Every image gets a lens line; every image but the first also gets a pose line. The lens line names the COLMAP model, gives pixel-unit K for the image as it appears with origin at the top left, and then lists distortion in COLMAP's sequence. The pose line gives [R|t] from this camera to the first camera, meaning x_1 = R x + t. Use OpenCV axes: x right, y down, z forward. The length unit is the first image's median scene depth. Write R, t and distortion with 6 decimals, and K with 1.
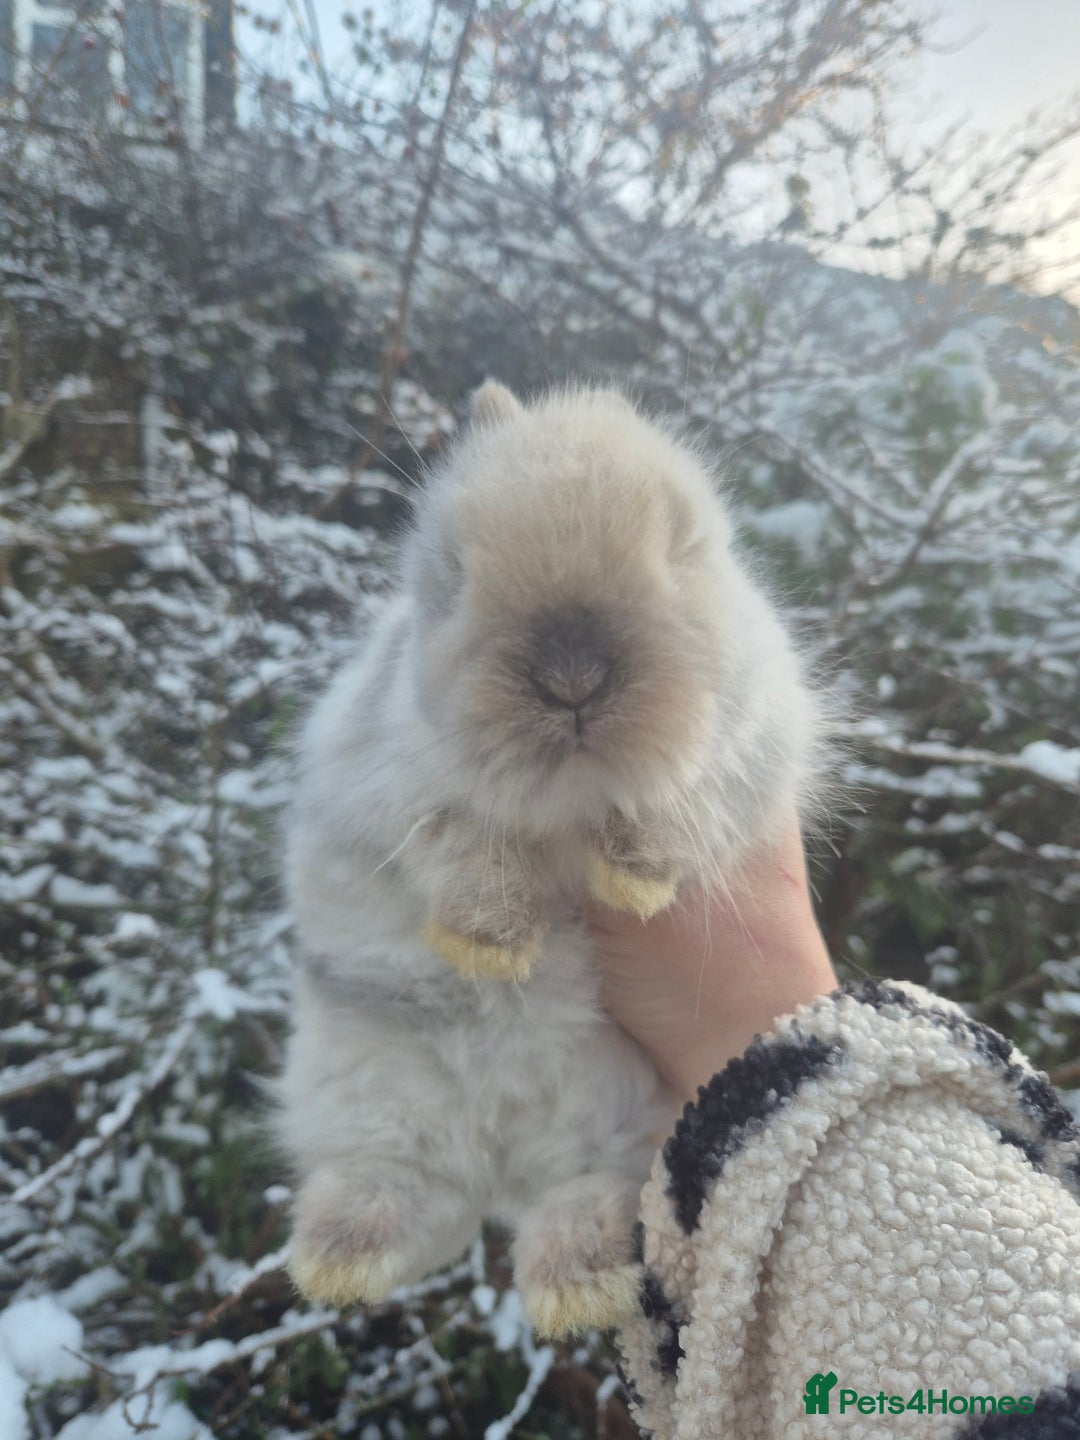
lens RADIAL K [[1004.0, 0, 532.6], [0, 1004.0, 732.3], [0, 0, 1]] dist [-0.009634, -0.005378]
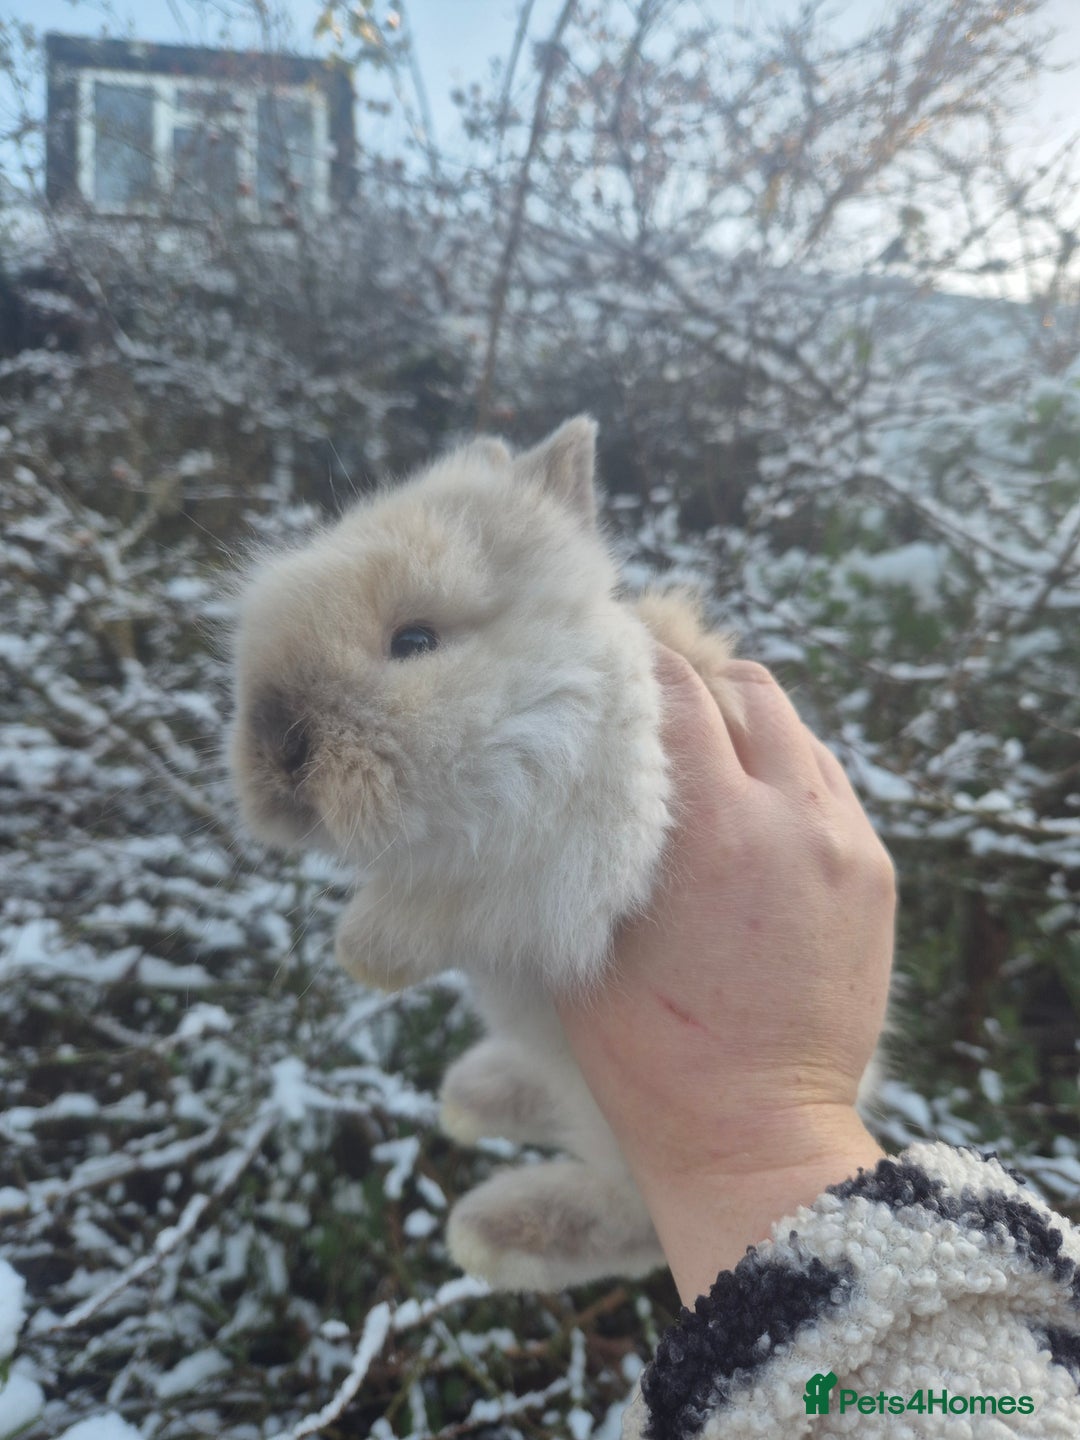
lens RADIAL K [[994.9, 0, 543.3], [0, 994.9, 734.3], [0, 0, 1]] dist [0.001450, -0.015717]
pose [[0.992953, -0.023314, -0.116196, 0.012999], [0.018364, 0.998885, -0.043493, -0.009788], [0.117081, 0.041053, 0.992274, 0.022845]]
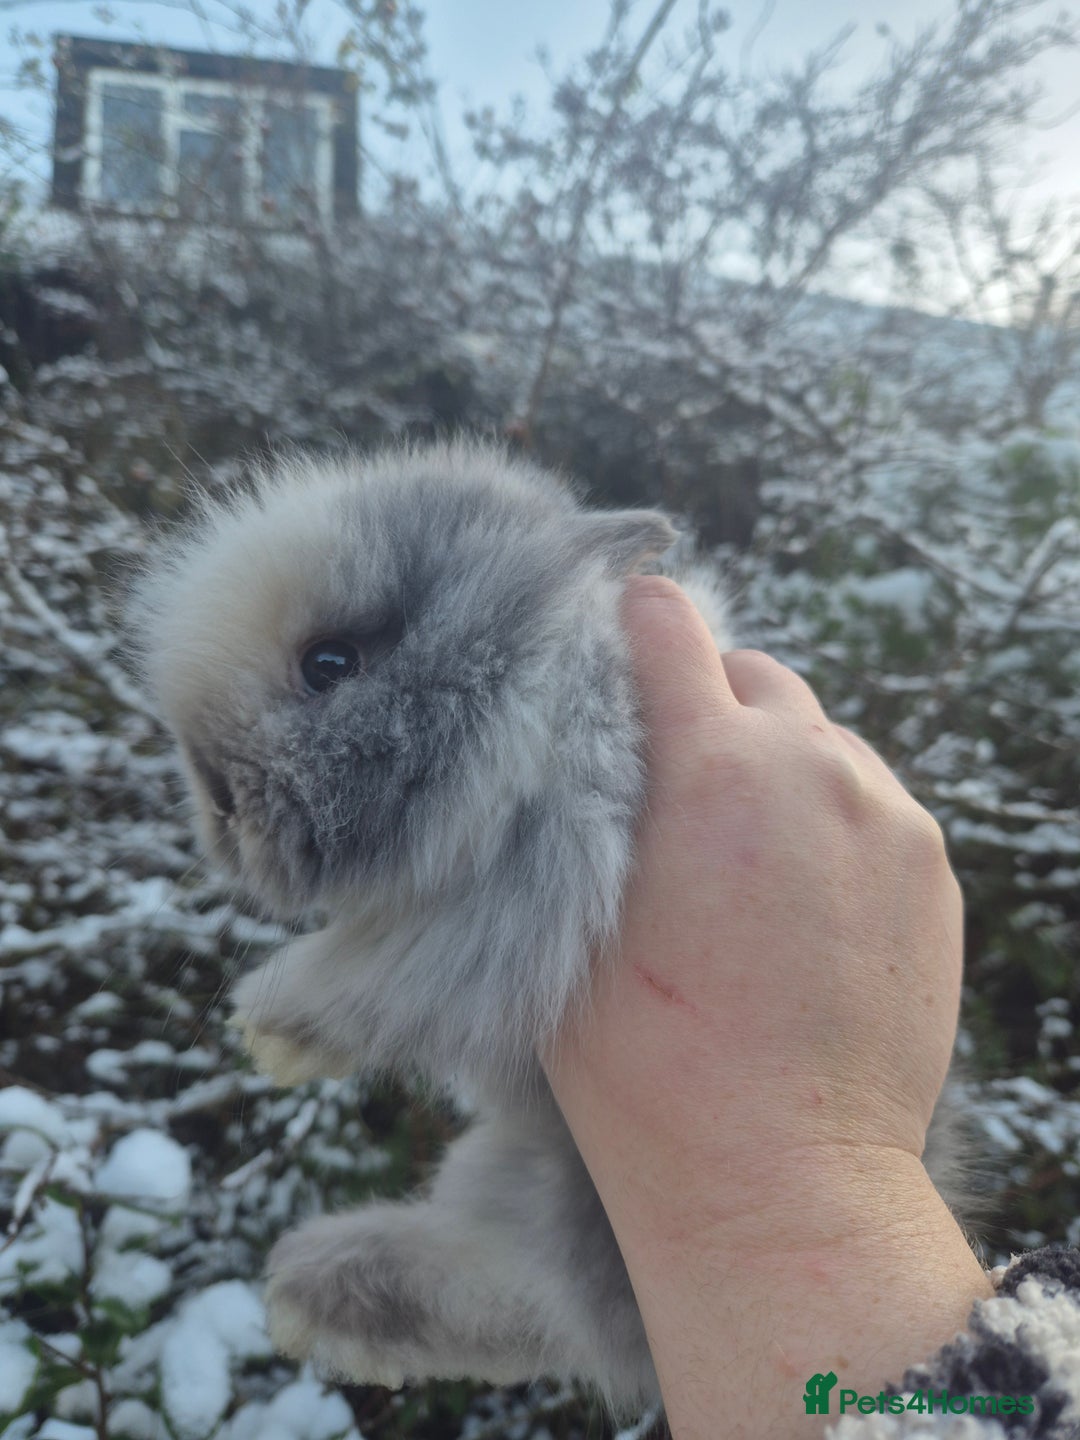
lens RADIAL K [[1001.5, 0, 540.0], [0, 1001.5, 720.0], [0, 0, 1]] dist [0.022779, -0.042330]
pose [[0.995024, -0.003133, -0.099583, -0.005991], [-0.002910, 0.998165, -0.060477, -0.003835], [0.099590, 0.060466, 0.993190, -0.044225]]
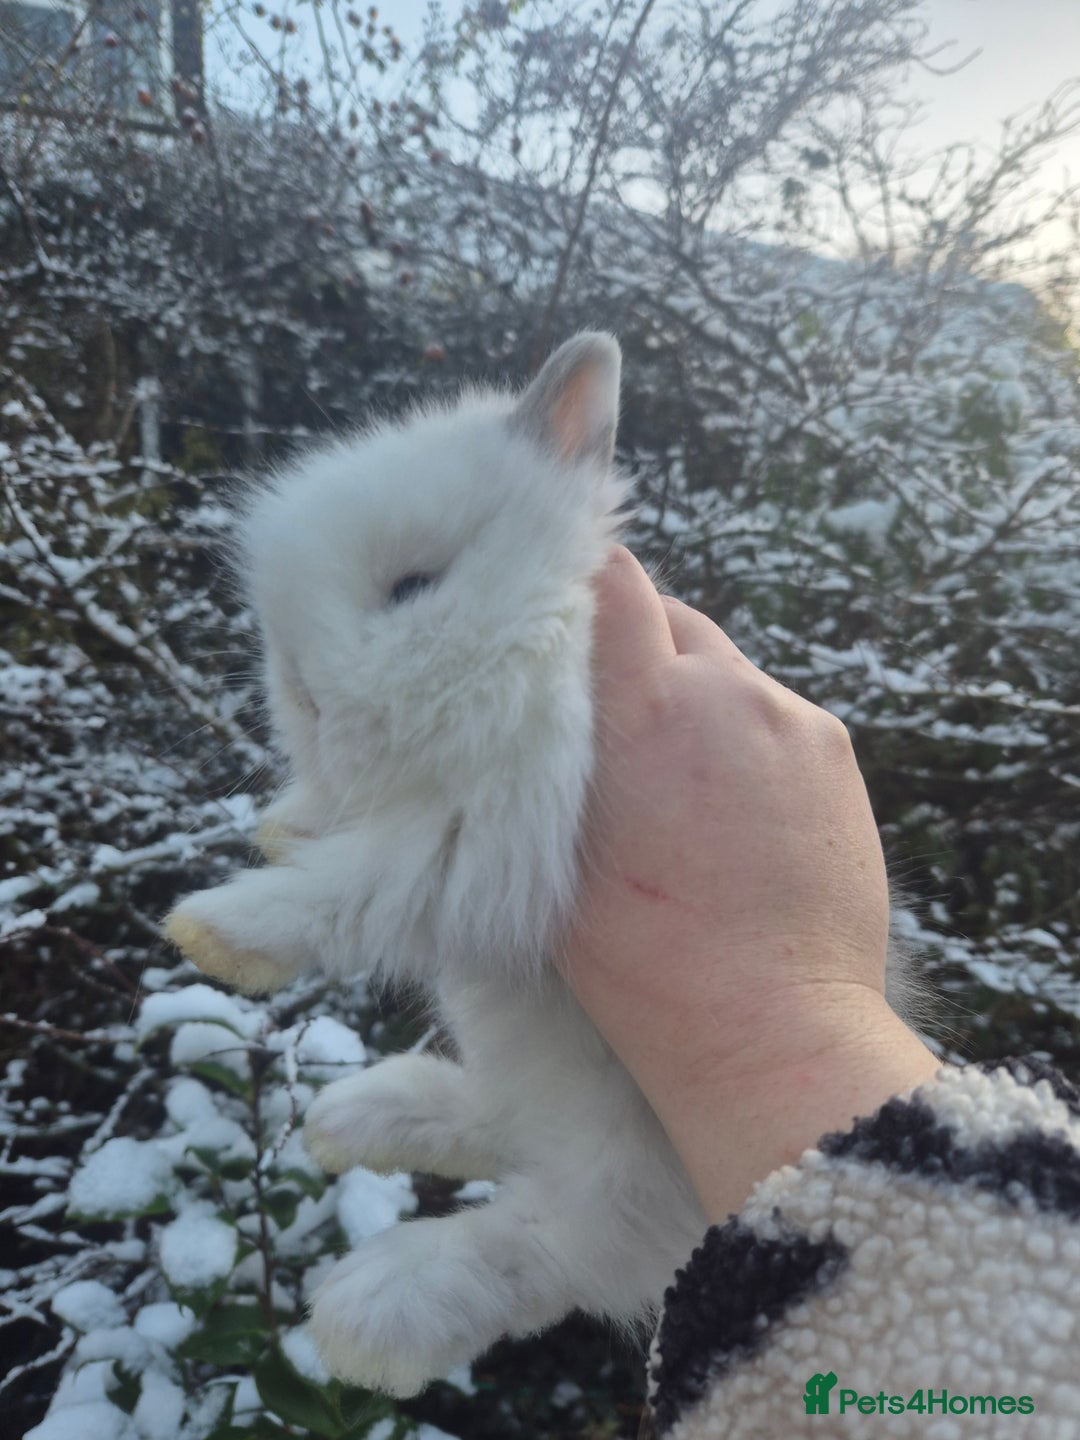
lens RADIAL K [[994.9, 0, 543.3], [0, 994.9, 734.3], [0, 0, 1]] dist [0.001450, -0.015717]
pose [[0.998325, -0.021360, 0.053770, -0.092687], [0.020108, 0.999517, 0.023715, 0.003618], [-0.054251, -0.022594, 0.998272, -0.070736]]
